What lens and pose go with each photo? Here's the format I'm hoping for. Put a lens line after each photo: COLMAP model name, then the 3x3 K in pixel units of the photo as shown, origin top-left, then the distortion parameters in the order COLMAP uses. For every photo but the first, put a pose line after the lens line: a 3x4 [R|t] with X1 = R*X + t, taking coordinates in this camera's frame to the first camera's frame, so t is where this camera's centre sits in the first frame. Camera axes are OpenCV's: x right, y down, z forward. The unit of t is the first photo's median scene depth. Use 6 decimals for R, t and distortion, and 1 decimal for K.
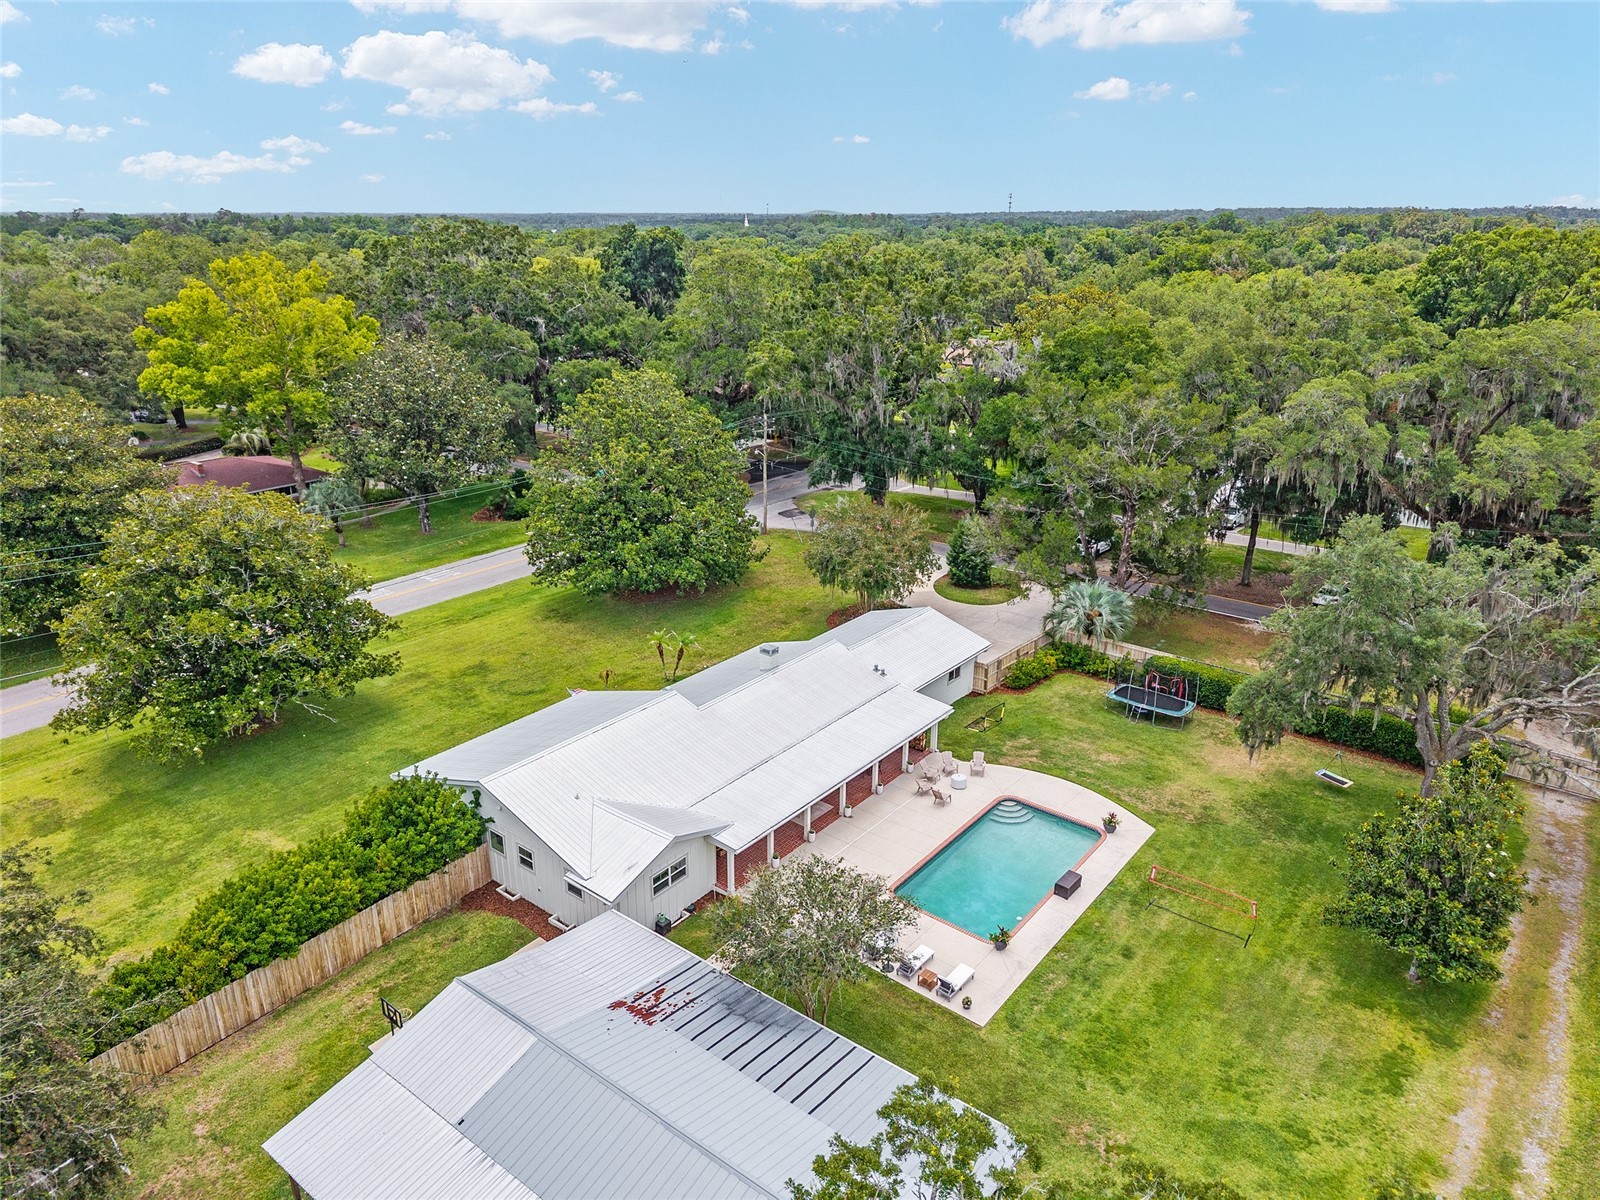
lens RADIAL K [[1066.5, 0, 800.0], [0, 1066.5, 600.0], [0, 0, 1]] dist [0.027345, -0.005612]
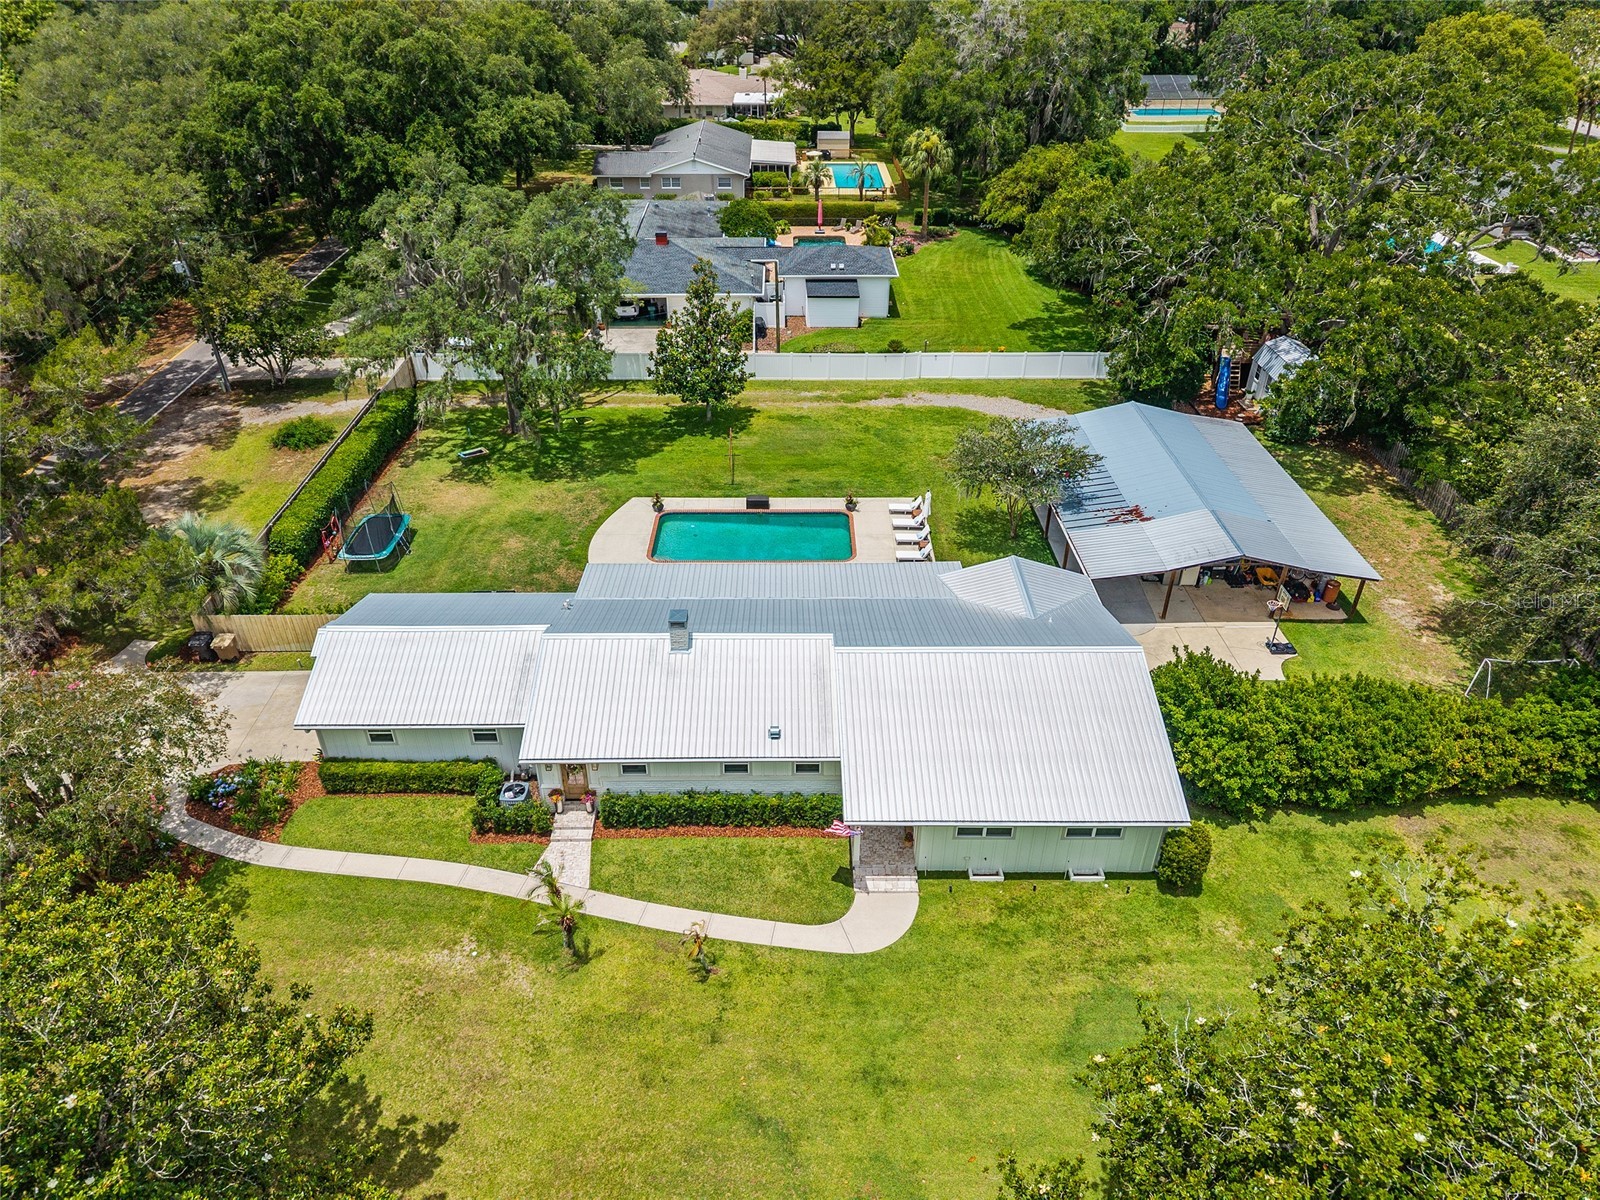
lens RADIAL K [[1054.2, 0, 791.5], [0, 1054.2, 603.9], [0, 0, 1]] dist [0.071612, -0.091921]
pose [[-0.625819, -0.431131, 0.649982, -0.582966], [0.272678, 0.659823, 0.700200, -0.477125], [-0.730752, 0.615434, -0.295370, 1.253614]]
